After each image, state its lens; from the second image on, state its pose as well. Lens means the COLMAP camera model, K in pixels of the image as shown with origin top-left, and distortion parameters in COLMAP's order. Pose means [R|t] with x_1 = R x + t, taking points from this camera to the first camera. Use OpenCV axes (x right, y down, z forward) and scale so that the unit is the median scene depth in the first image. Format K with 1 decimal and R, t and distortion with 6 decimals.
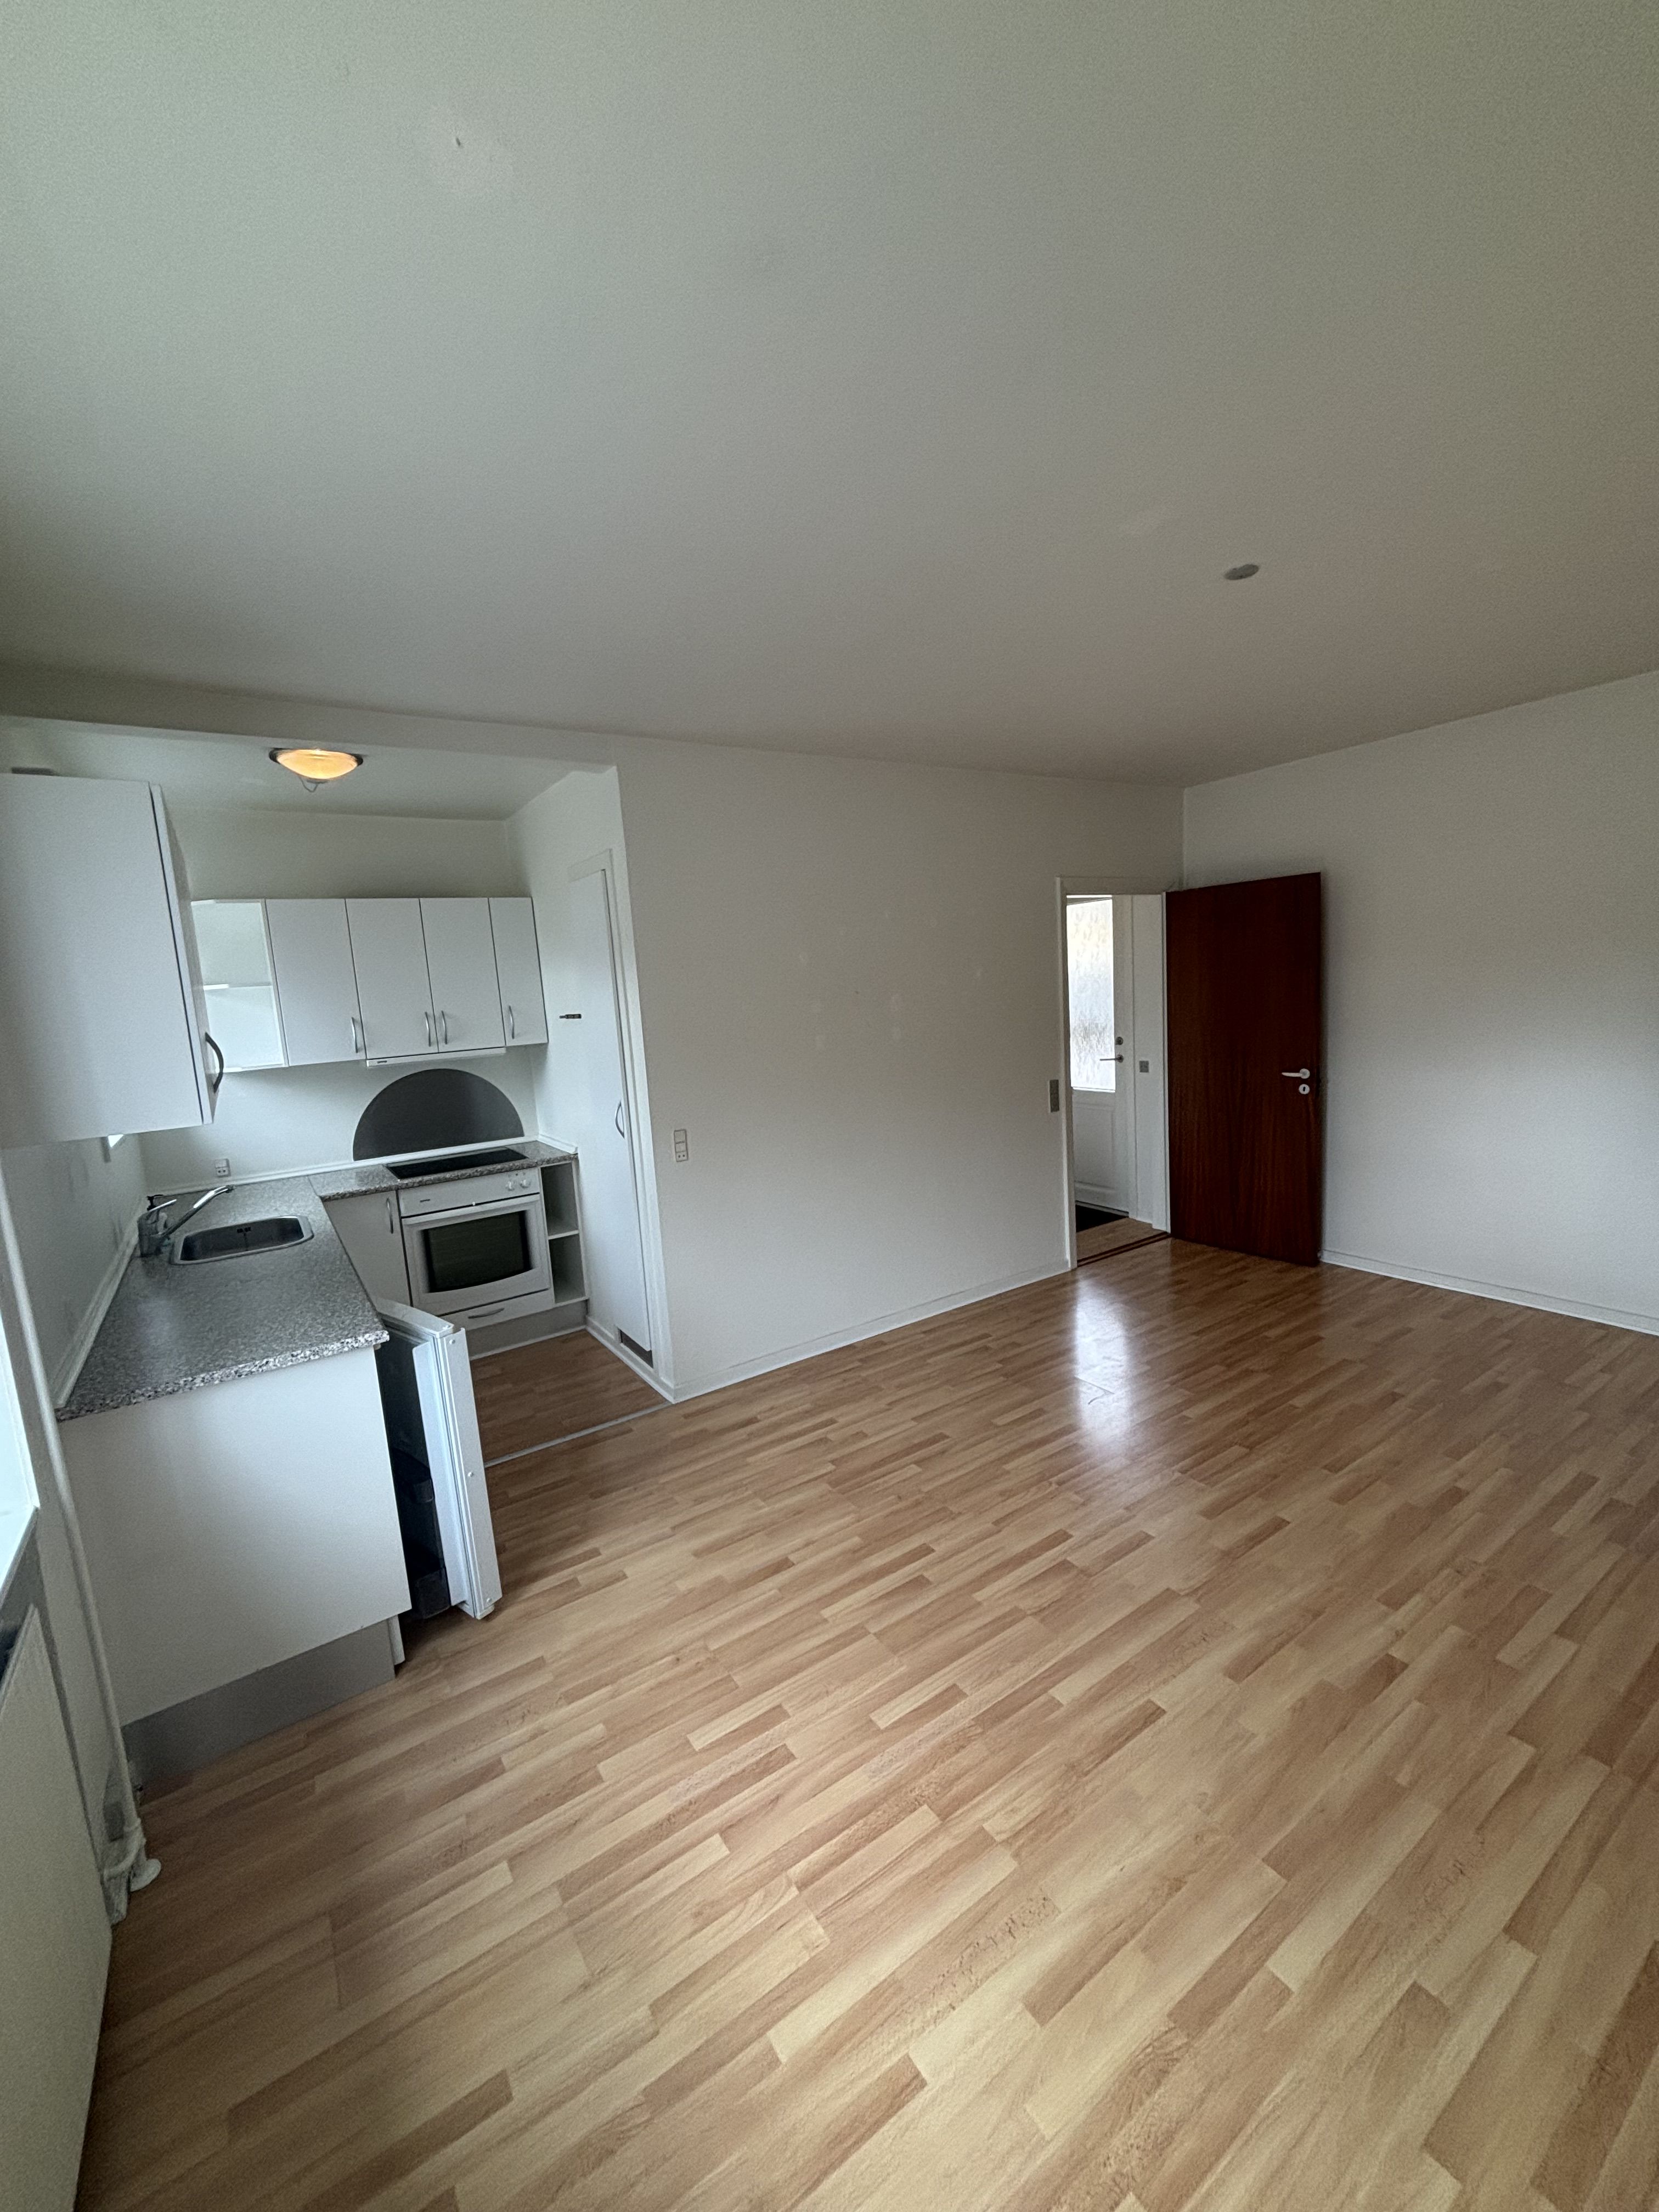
lens RADIAL K [[890.6, 0, 841.6], [0, 890.6, 1103.5], [0, 0, 1]] dist [-0.000664, -0.000215]
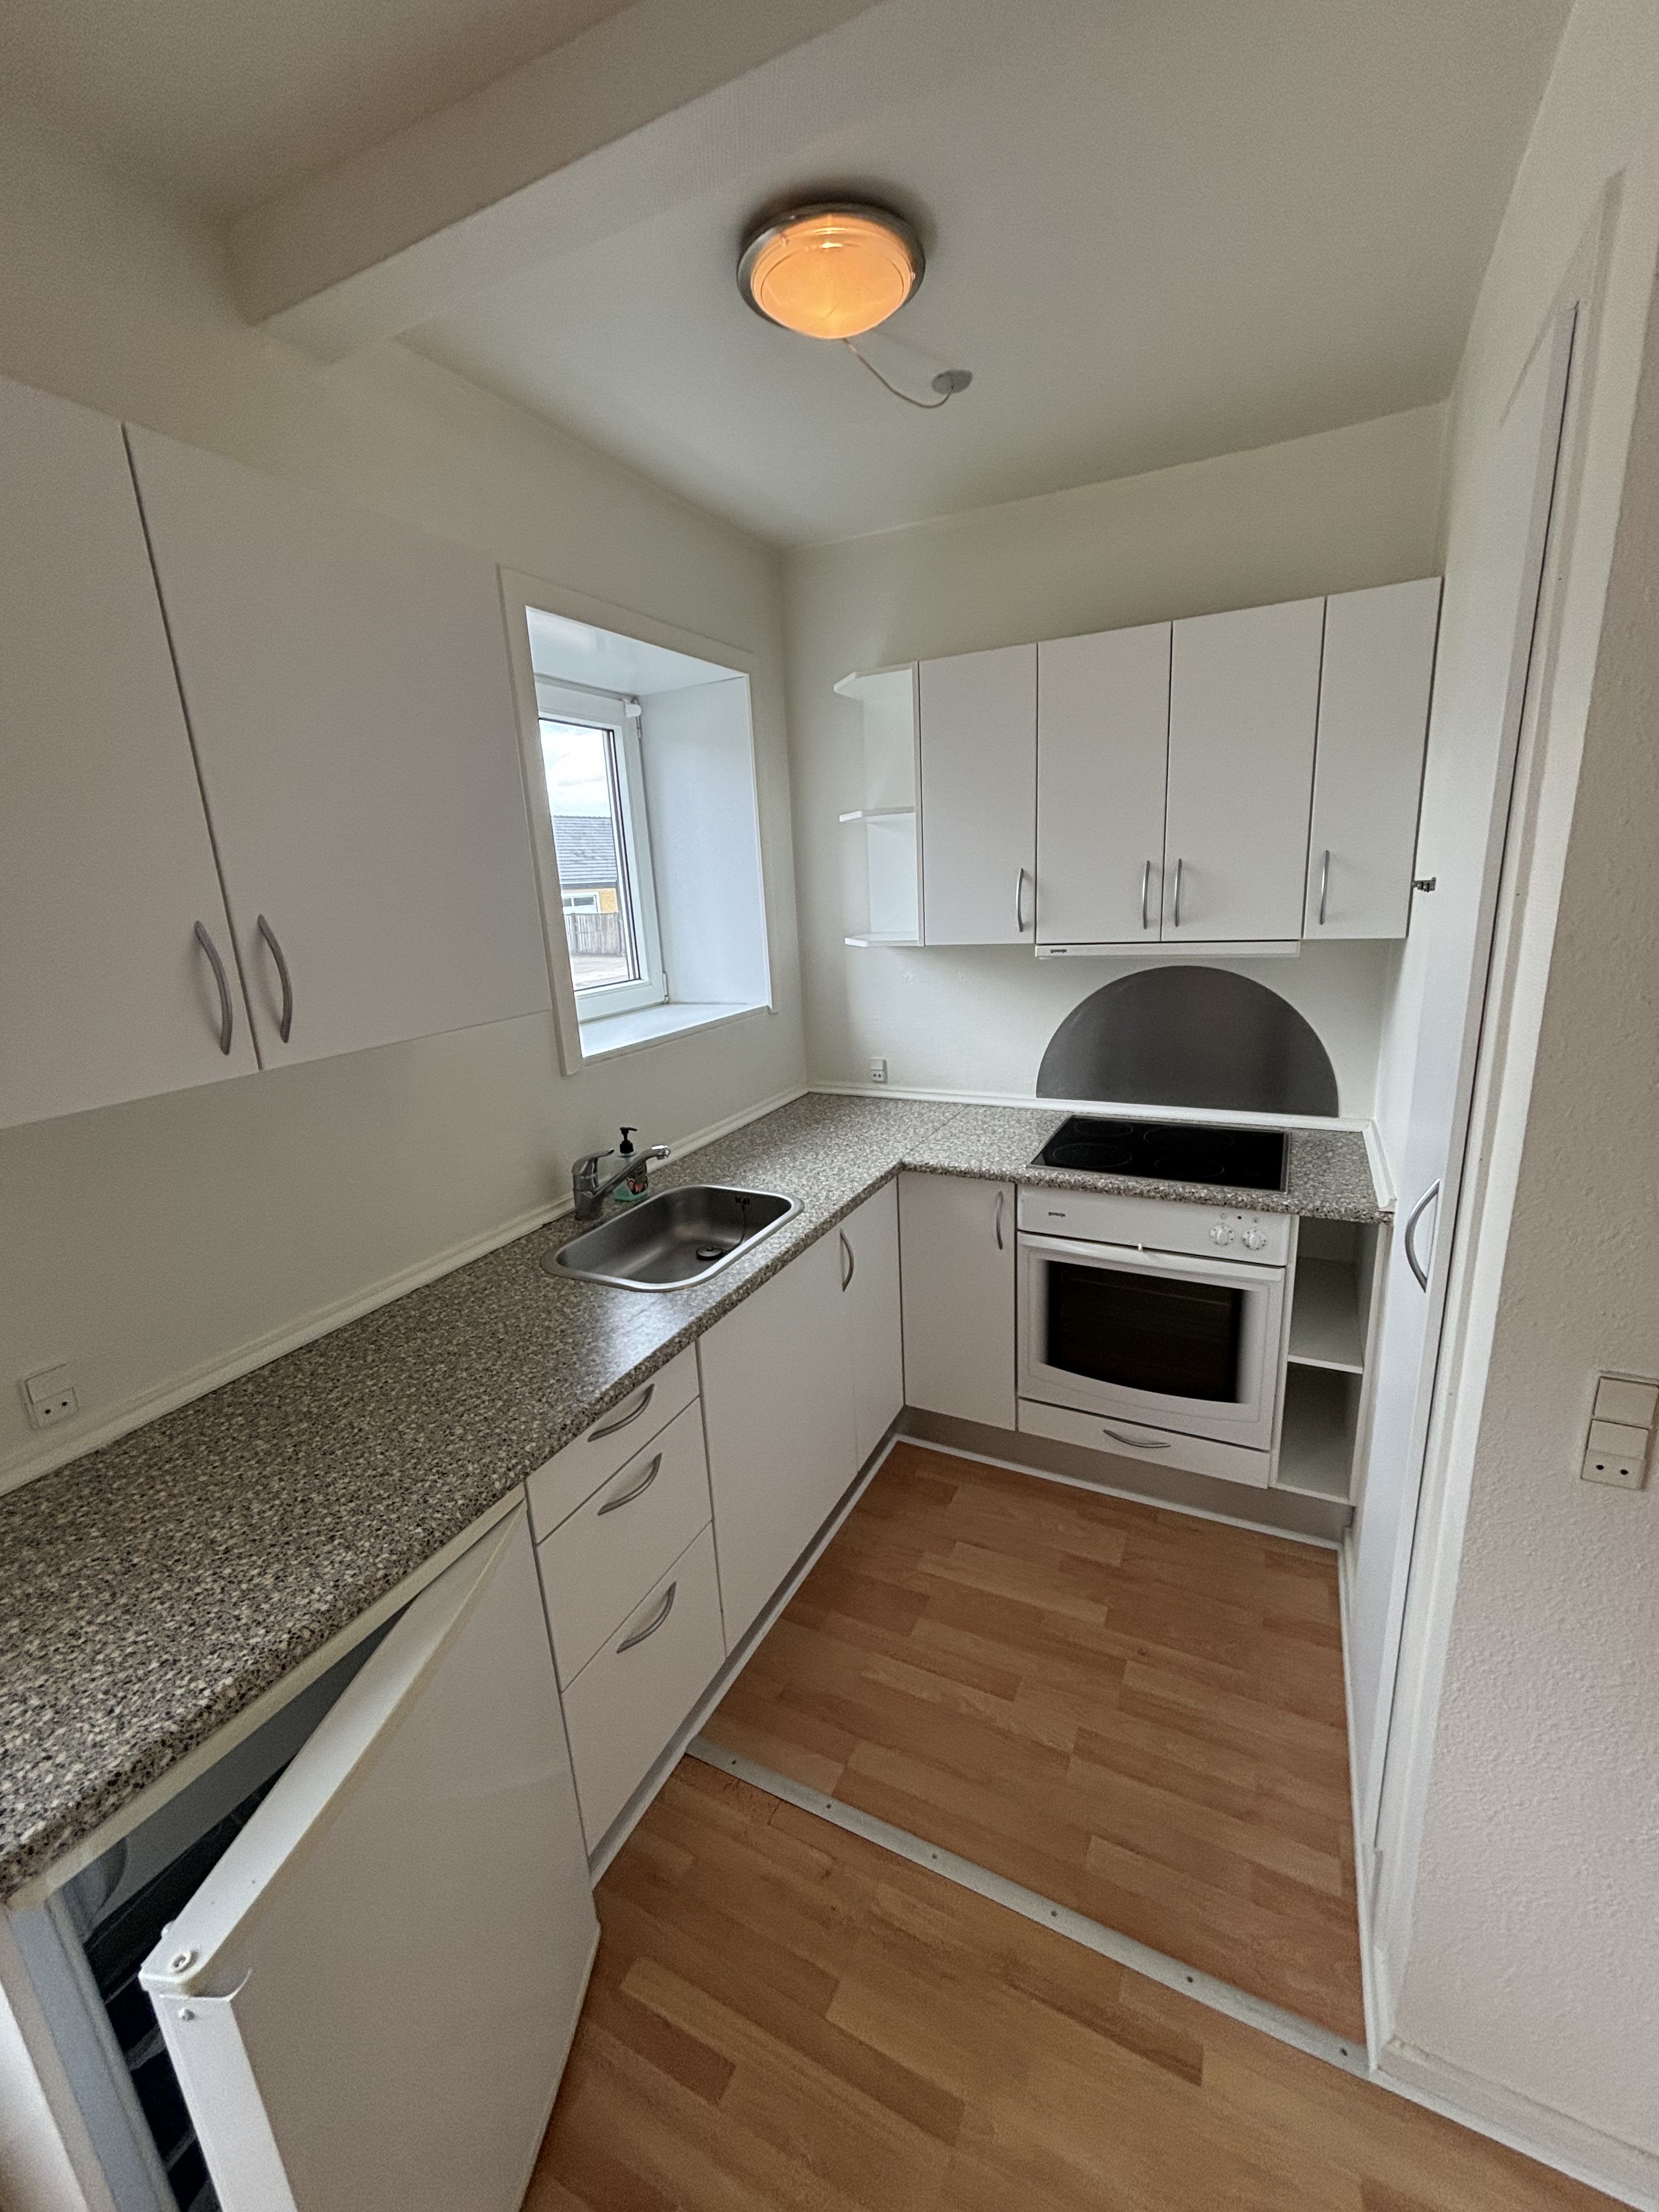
lens RADIAL K [[890.6, 0, 821.8], [0, 890.6, 1101.0], [0, 0, 1]] dist [-0.000664, -0.000215]
pose [[0.483413, 0.253385, -0.837919, -0.106184], [-0.102523, 0.966993, 0.233269, -0.082153], [0.869368, -0.026860, 0.493435, 0.683294]]
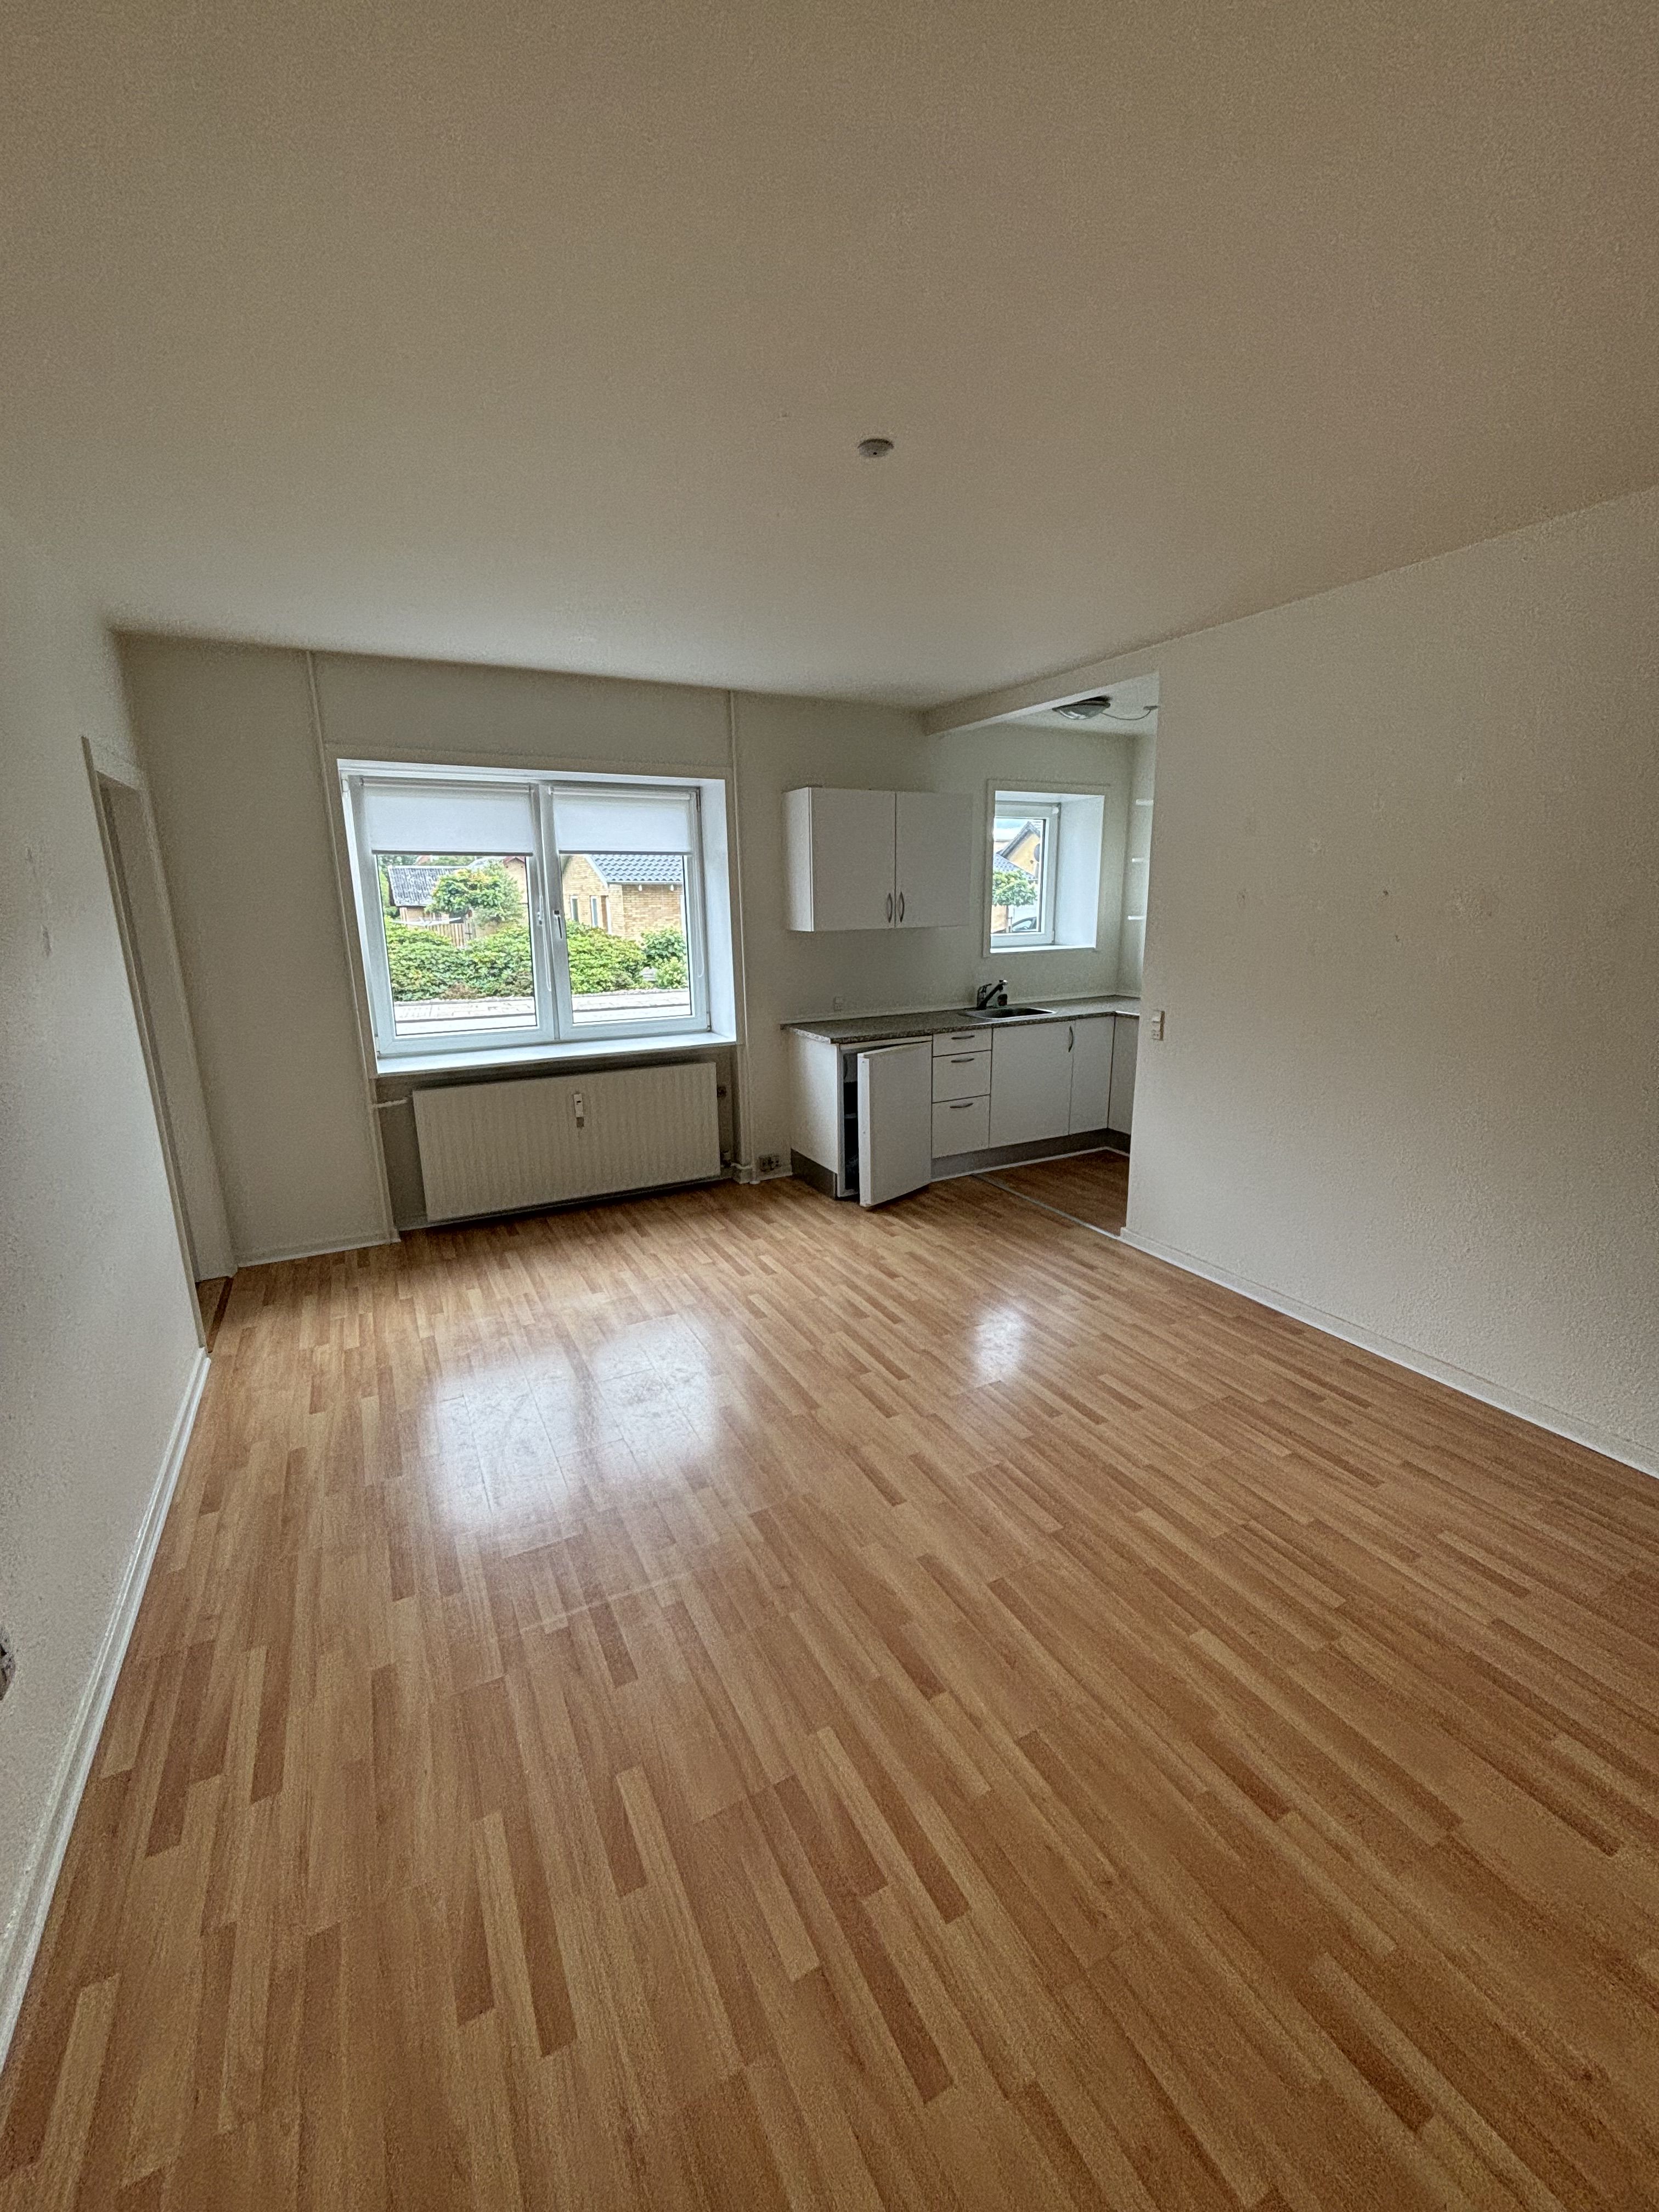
lens RADIAL K [[890.6, 0, 833.0], [0, 890.6, 1103.2], [0, 0, 1]] dist [-0.000664, -0.000215]
pose [[-0.101354, 0.291220, -0.951272, 0.946996], [-0.125267, 0.944850, 0.302601, -0.147250], [0.986932, 0.149833, -0.059284, 0.693591]]
